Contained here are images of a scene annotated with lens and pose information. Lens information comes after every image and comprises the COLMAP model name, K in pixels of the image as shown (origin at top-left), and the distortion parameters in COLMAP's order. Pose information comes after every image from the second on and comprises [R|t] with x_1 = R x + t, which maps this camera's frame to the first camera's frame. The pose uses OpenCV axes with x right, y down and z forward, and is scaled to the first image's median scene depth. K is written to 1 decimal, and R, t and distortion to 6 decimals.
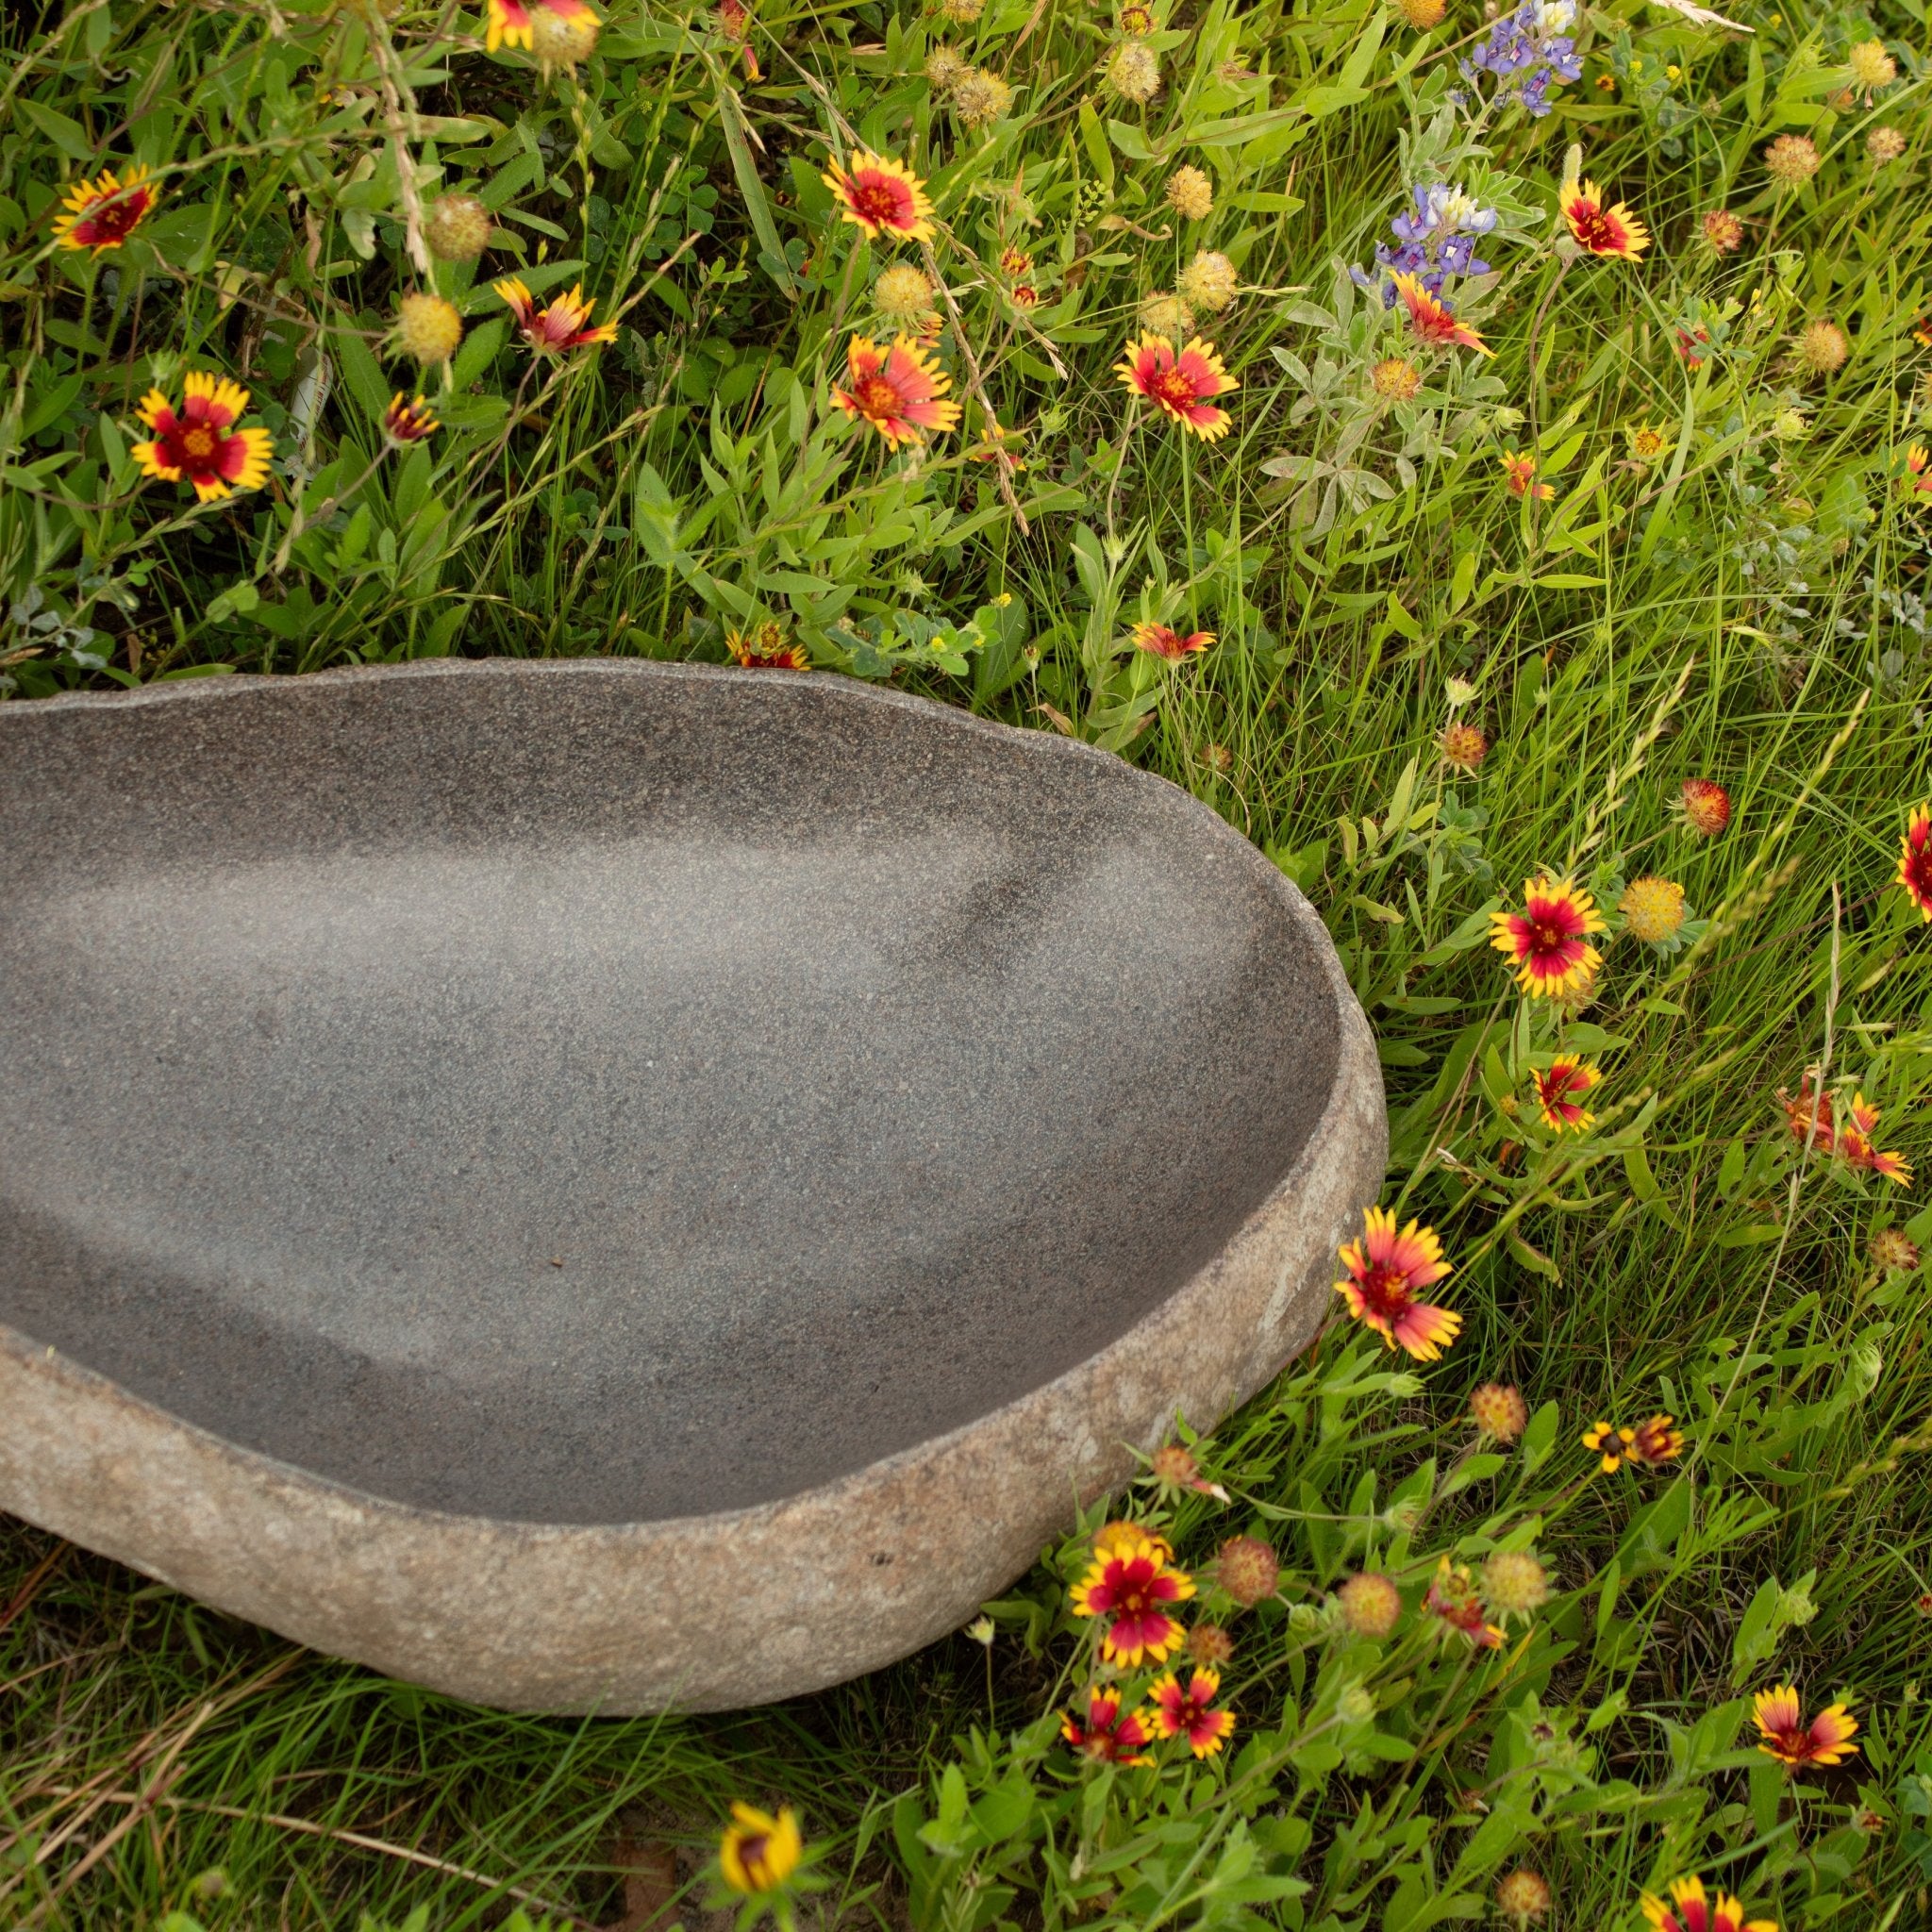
lens RADIAL K [[4418.0, 0, 966.0], [0, 4418.0, 966.0], [0, 0, 1]] dist [-0.032034, 0.066015]
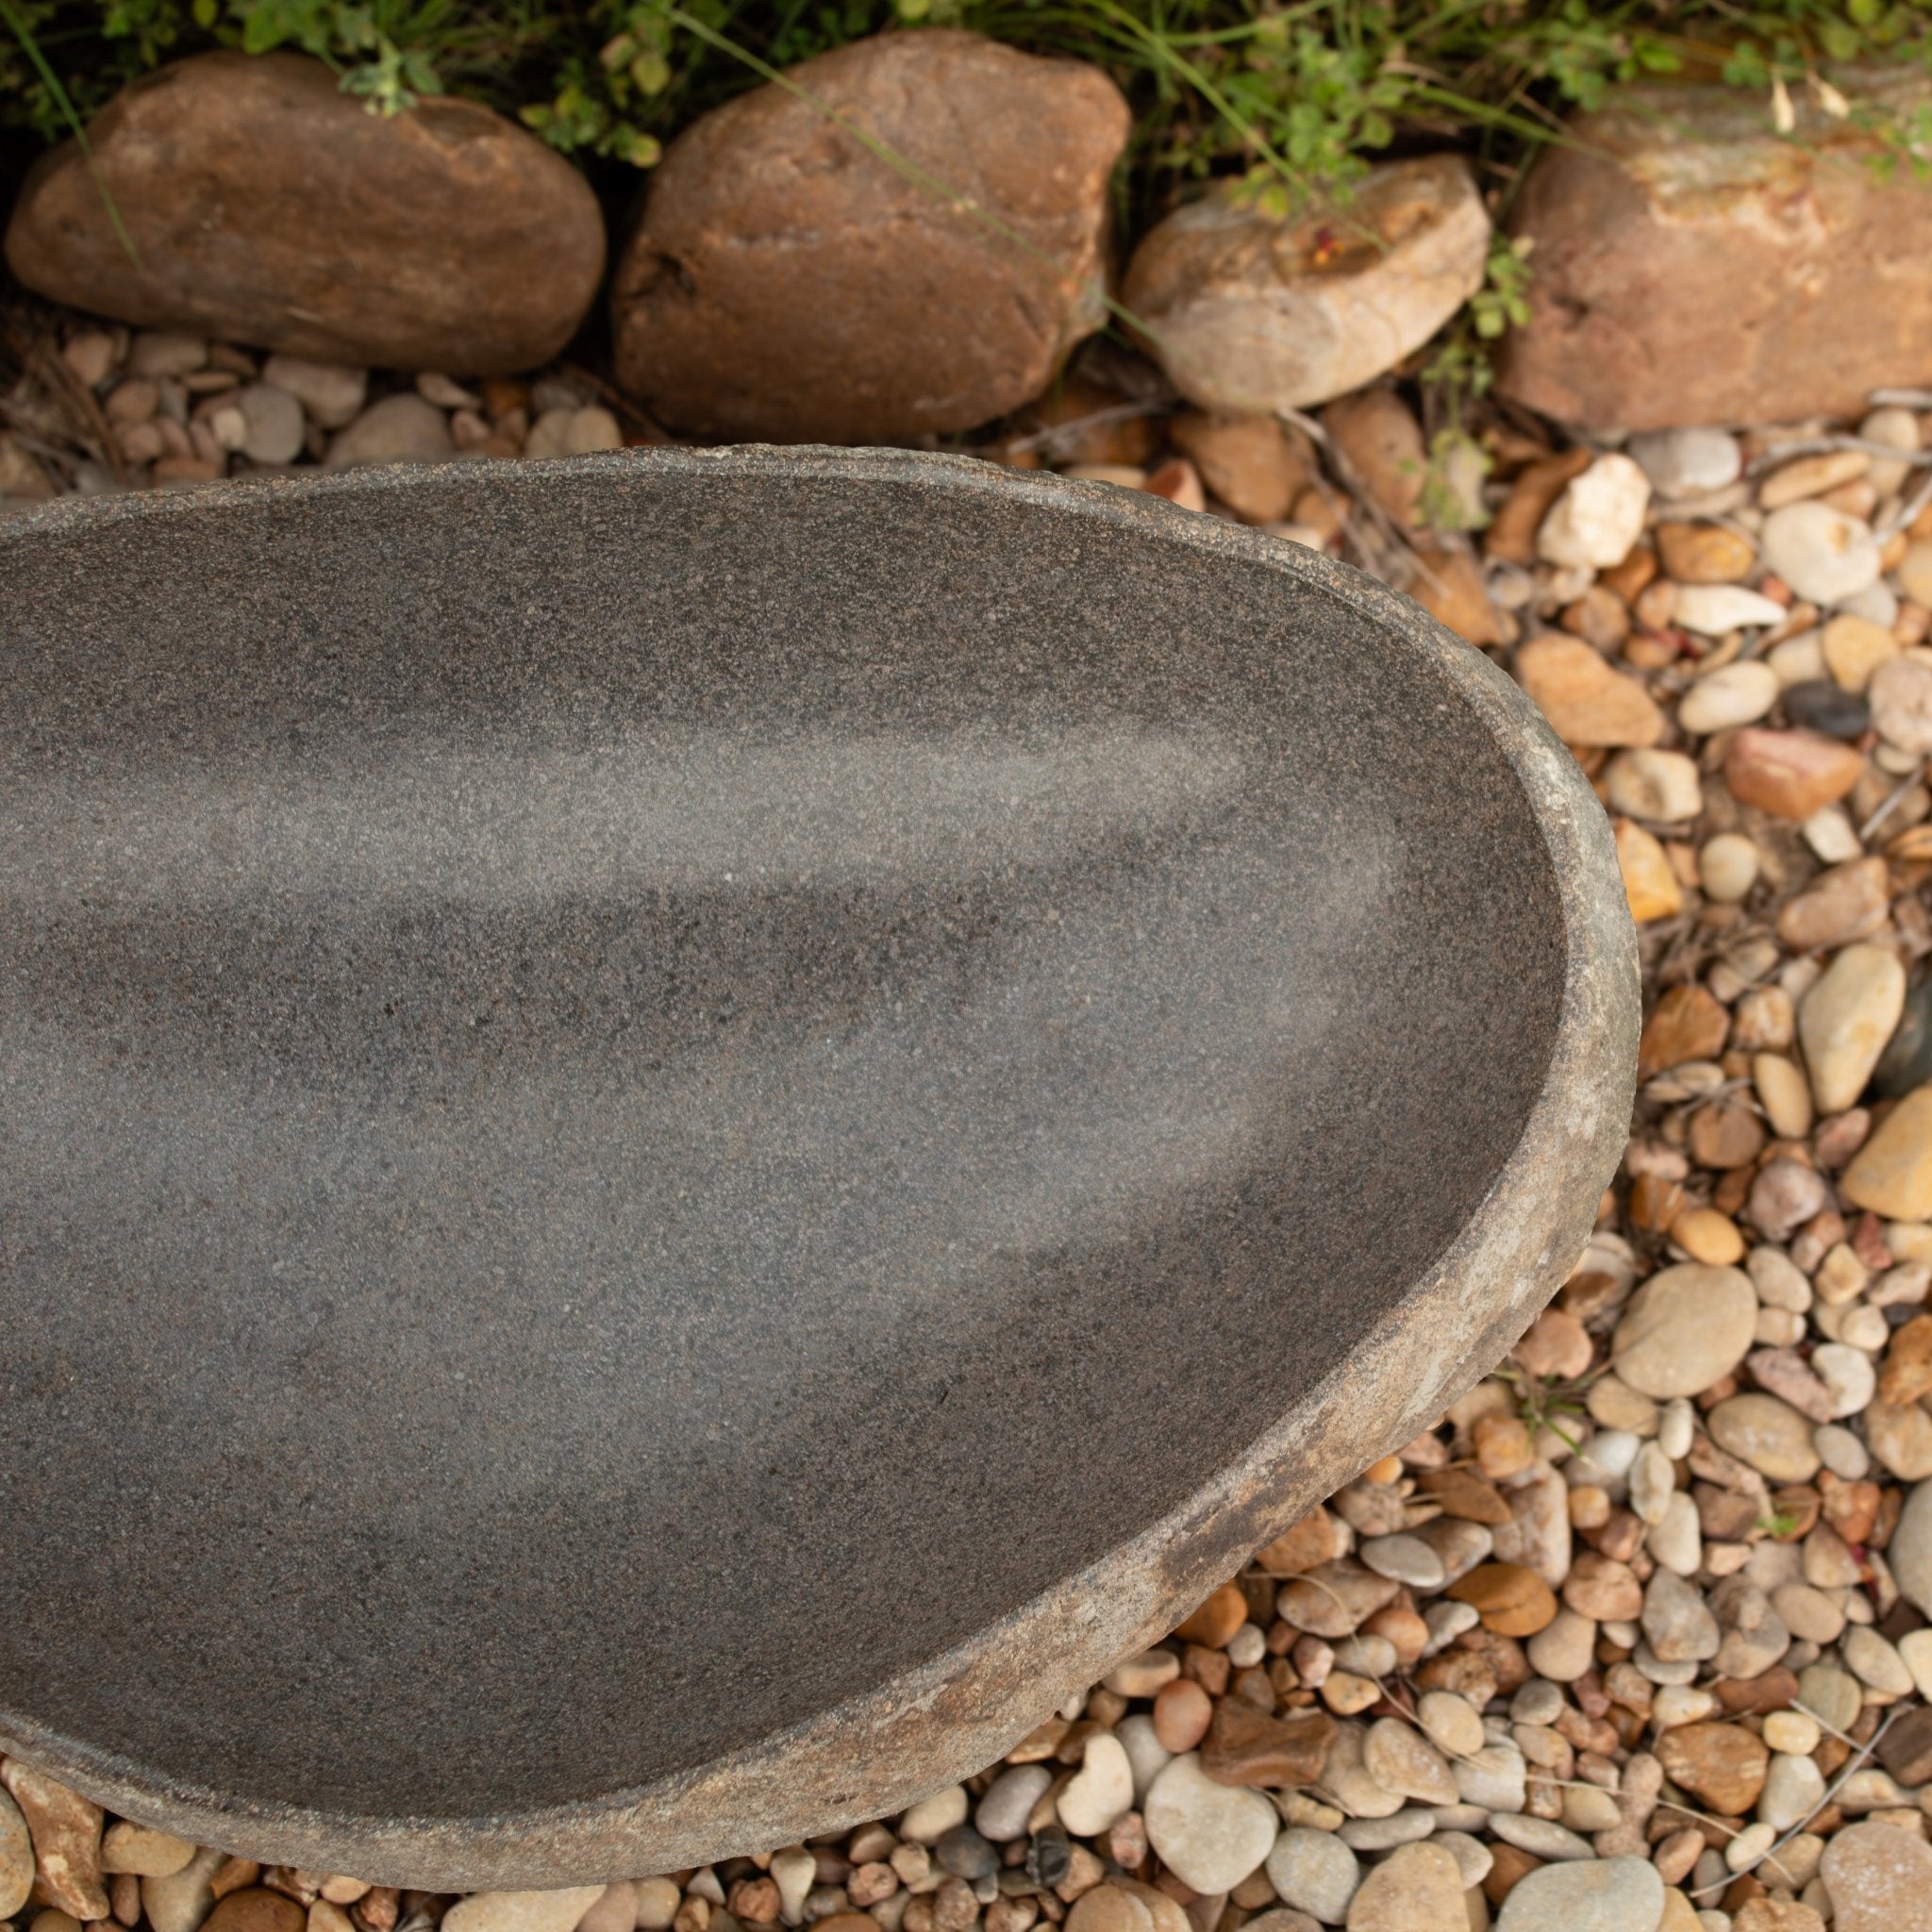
lens RADIAL K [[4525.7, 0, 1354.6], [0, 4525.7, 964.5], [0, 0, 1]] dist [-0.027261, 0.123598]
pose [[0.986462, 0.103713, -0.127027, 0.144275], [-0.035379, 0.890963, 0.452697, -0.336897], [0.160127, -0.442074, 0.882570, 0.303271]]
